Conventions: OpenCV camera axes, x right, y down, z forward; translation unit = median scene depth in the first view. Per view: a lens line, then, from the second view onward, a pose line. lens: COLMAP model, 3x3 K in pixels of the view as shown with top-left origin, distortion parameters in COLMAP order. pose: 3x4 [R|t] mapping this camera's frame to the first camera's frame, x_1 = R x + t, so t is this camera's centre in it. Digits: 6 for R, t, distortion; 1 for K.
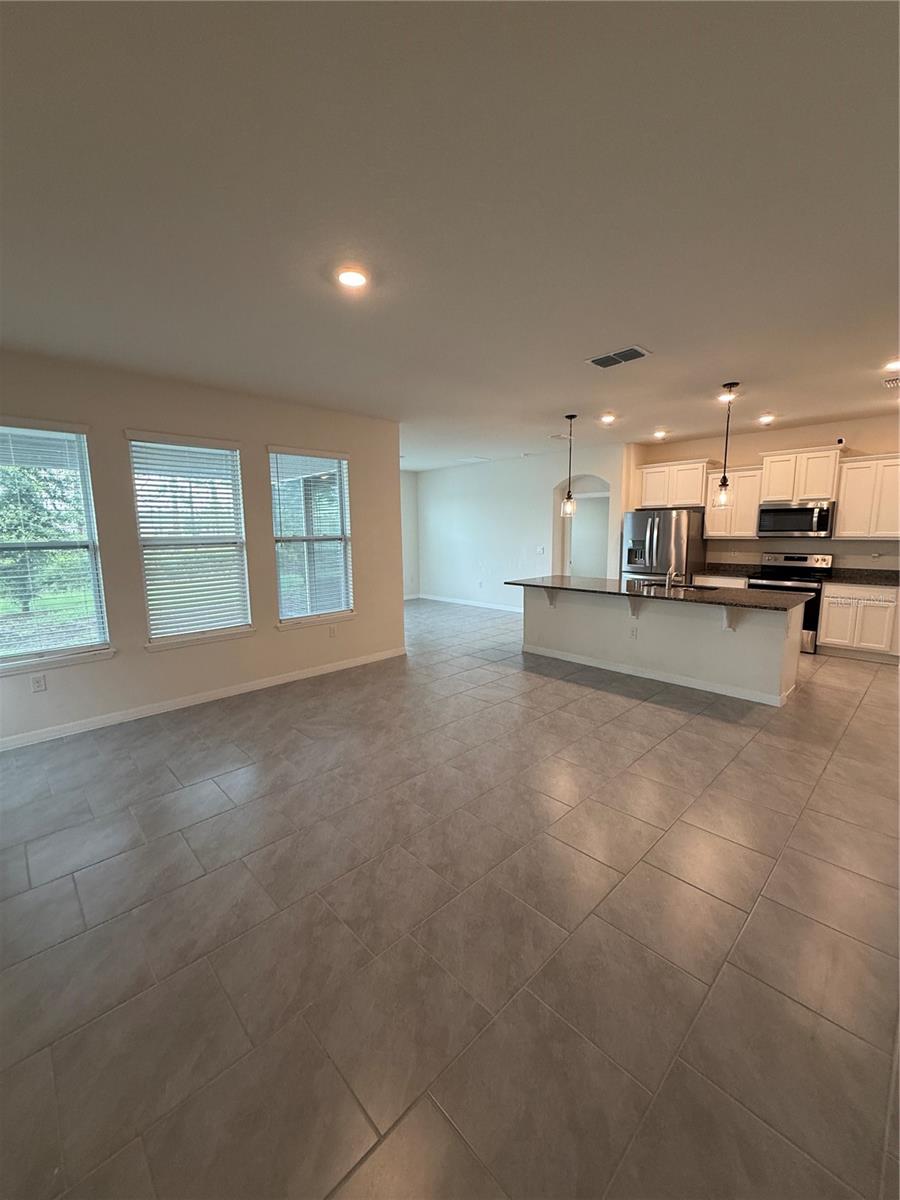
lens RADIAL K [[481.3, 0, 443.2], [0, 481.3, 599.9], [0, 0, 1]] dist [-0.003009, 0.000294]
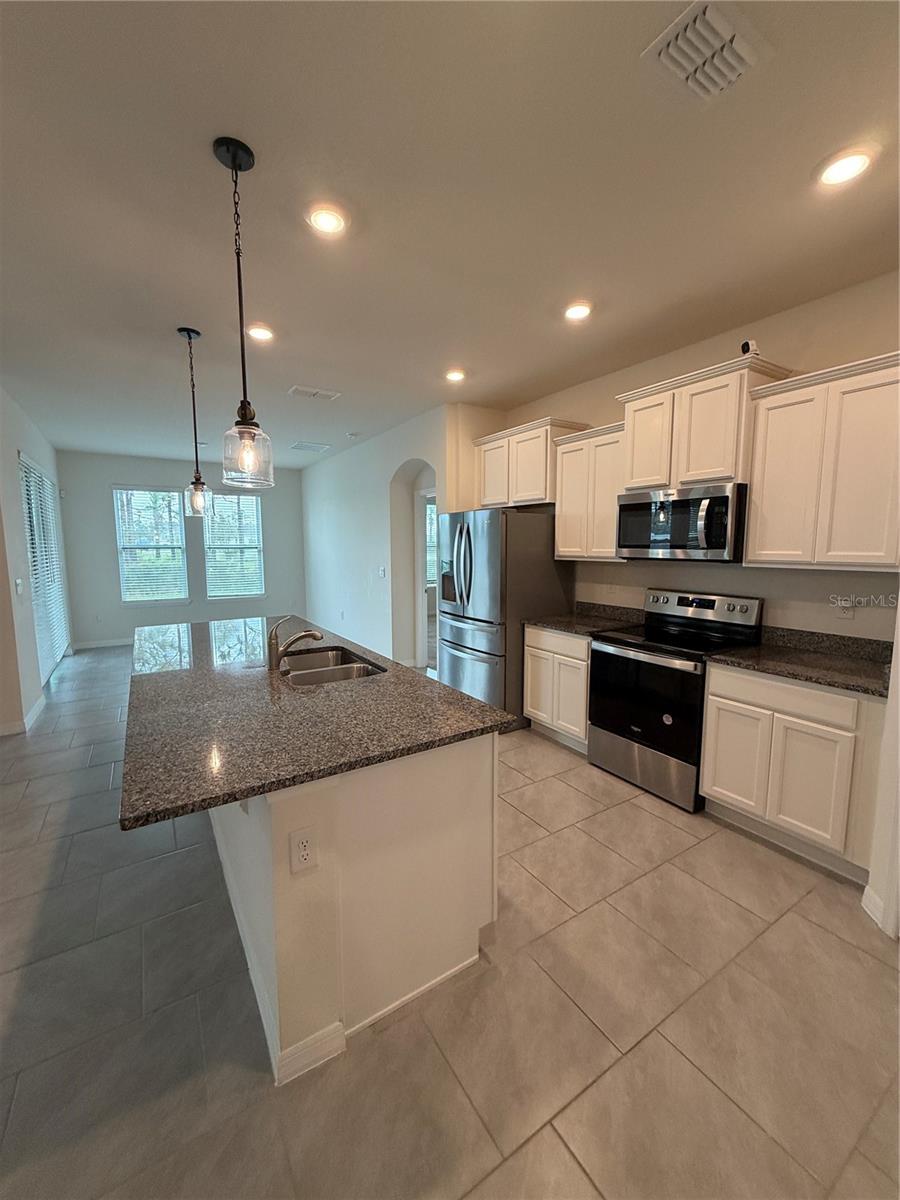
lens RADIAL K [[481.3, 0, 451.5], [0, 481.3, 598.7], [0, 0, 1]] dist [-0.003009, 0.000294]
pose [[0.982357, 0.032409, -0.184183, 0.623607], [-0.038502, 0.998820, -0.029604, -0.071238], [0.183006, 0.036174, 0.982446, 0.500213]]
